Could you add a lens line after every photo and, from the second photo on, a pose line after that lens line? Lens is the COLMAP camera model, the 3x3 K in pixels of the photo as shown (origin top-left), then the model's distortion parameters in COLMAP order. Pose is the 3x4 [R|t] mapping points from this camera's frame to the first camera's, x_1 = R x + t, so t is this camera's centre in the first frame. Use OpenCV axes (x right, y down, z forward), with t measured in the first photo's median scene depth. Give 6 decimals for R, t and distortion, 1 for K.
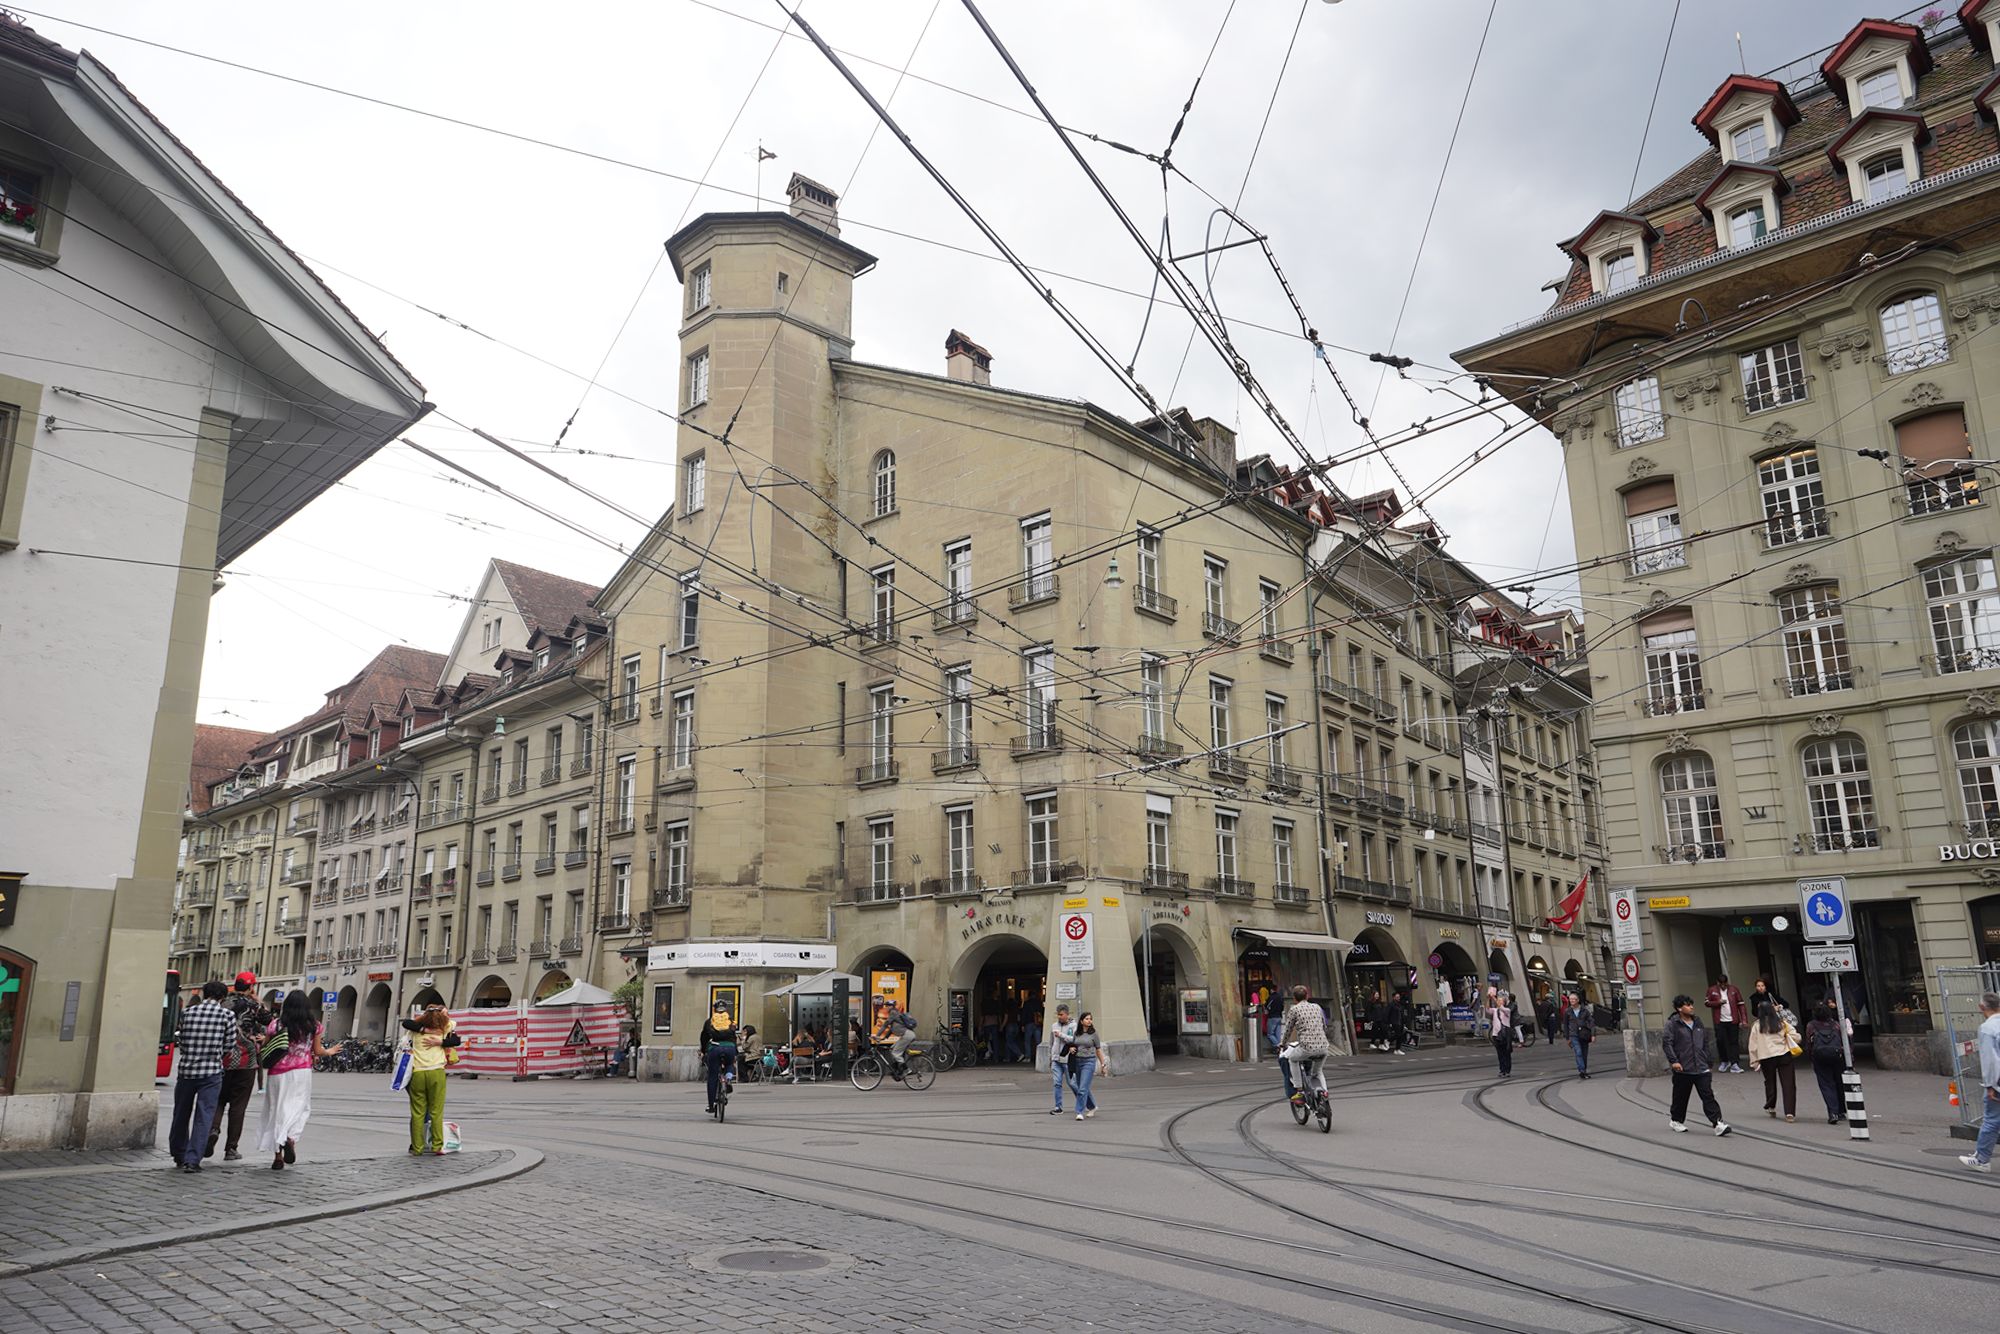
lens RADIAL K [[1337.8, 0, 994.3], [0, 1337.8, 670.1], [0, 0, 1]] dist [-0.027331, 0.026690]
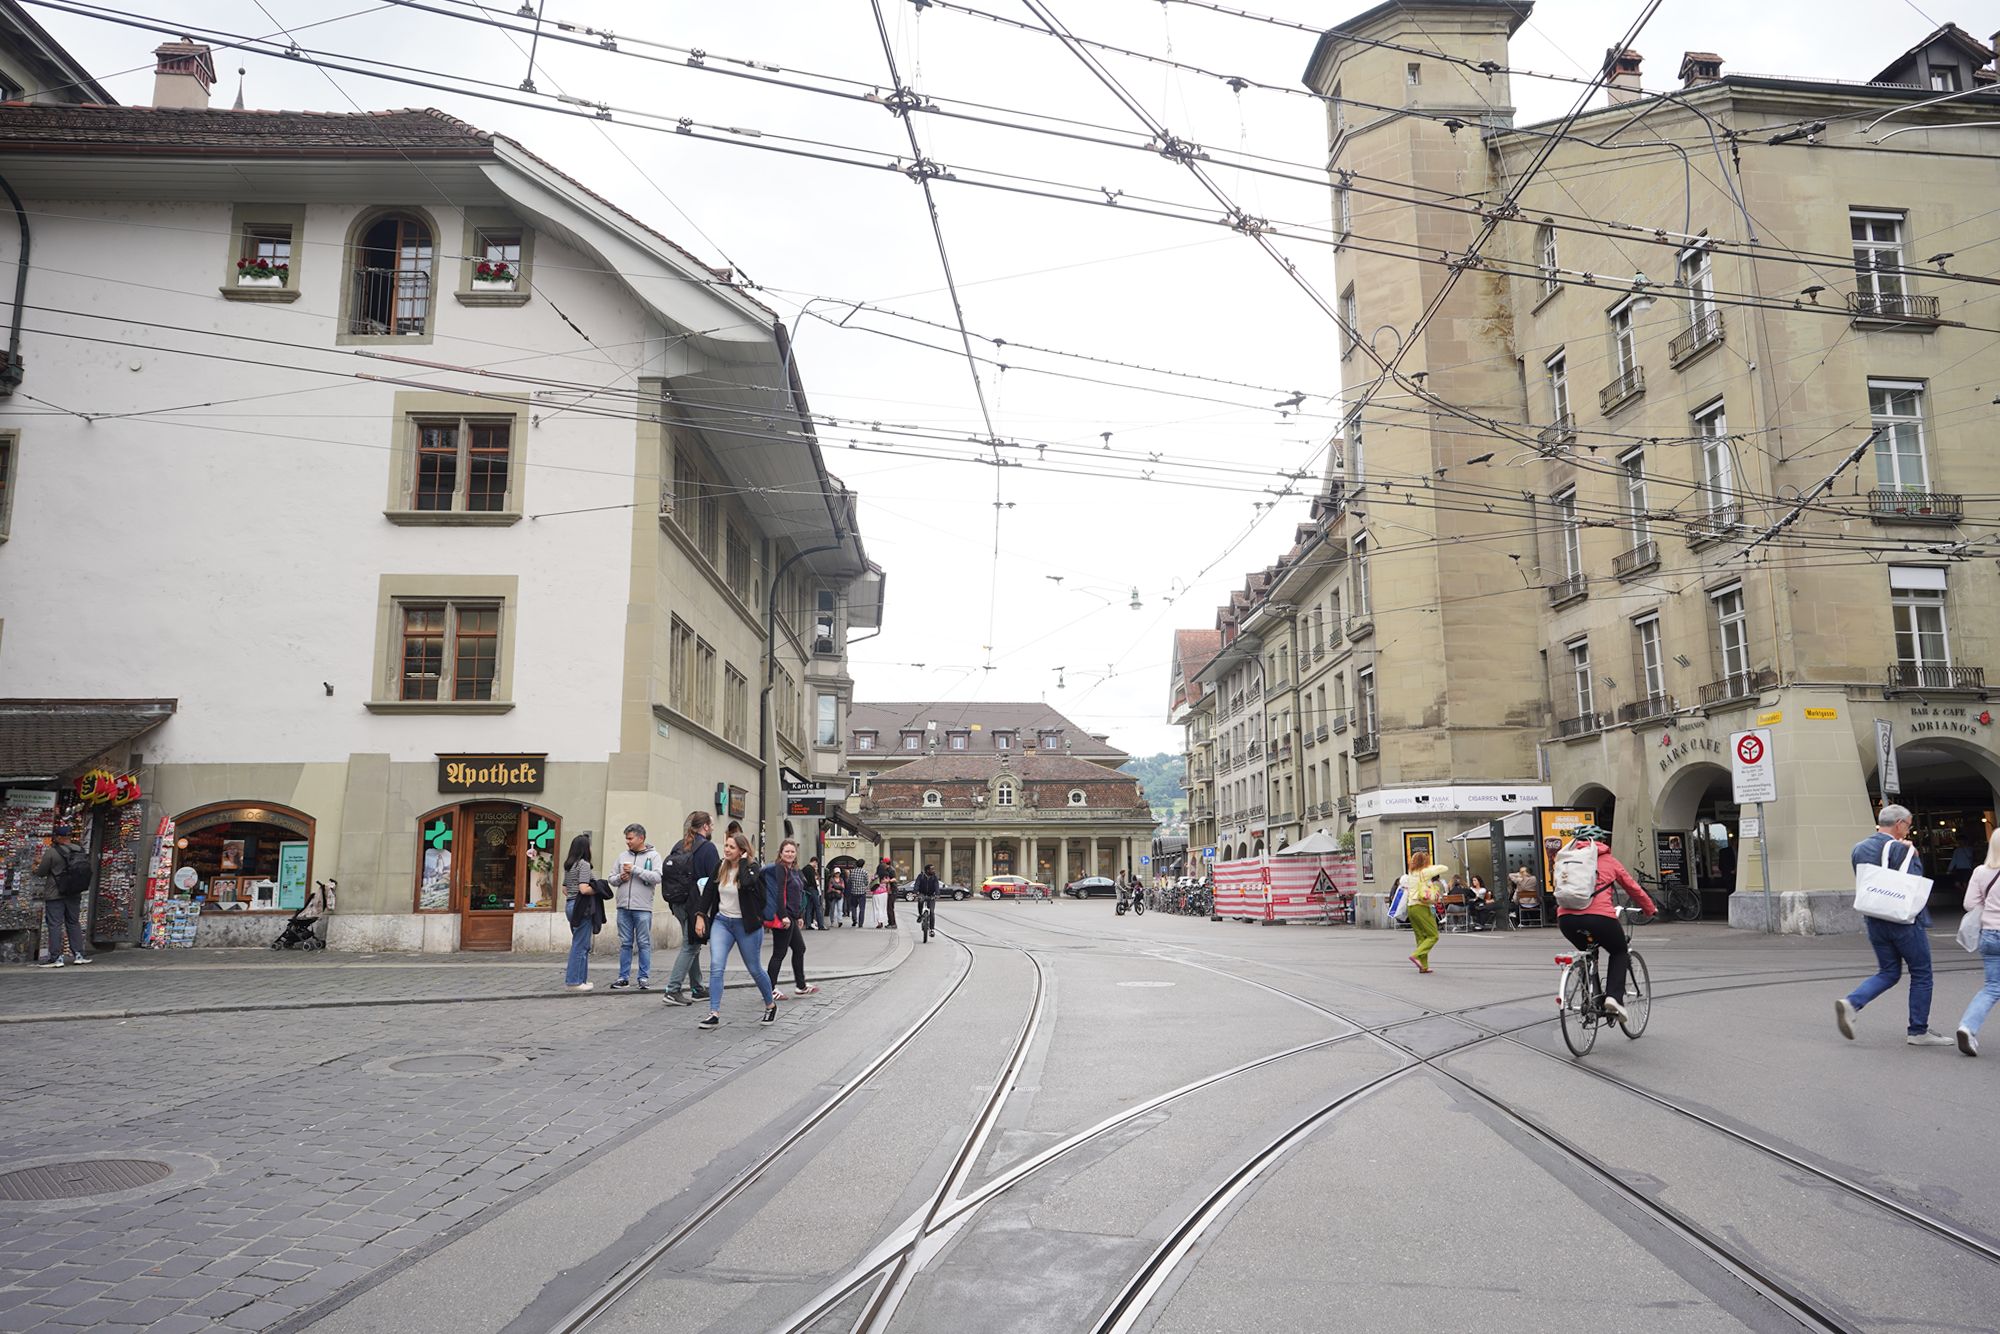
lens RADIAL K [[1295.5, 0, 1002.1], [0, 1295.5, 658.4], [0, 0, 1]] dist [-0.003193, 0.002563]
pose [[0.749850, -0.106191, -0.653031, 0.192457], [0.164510, 0.985962, 0.028571, 0.037274], [0.640829, -0.128854, 0.756792, 0.118444]]
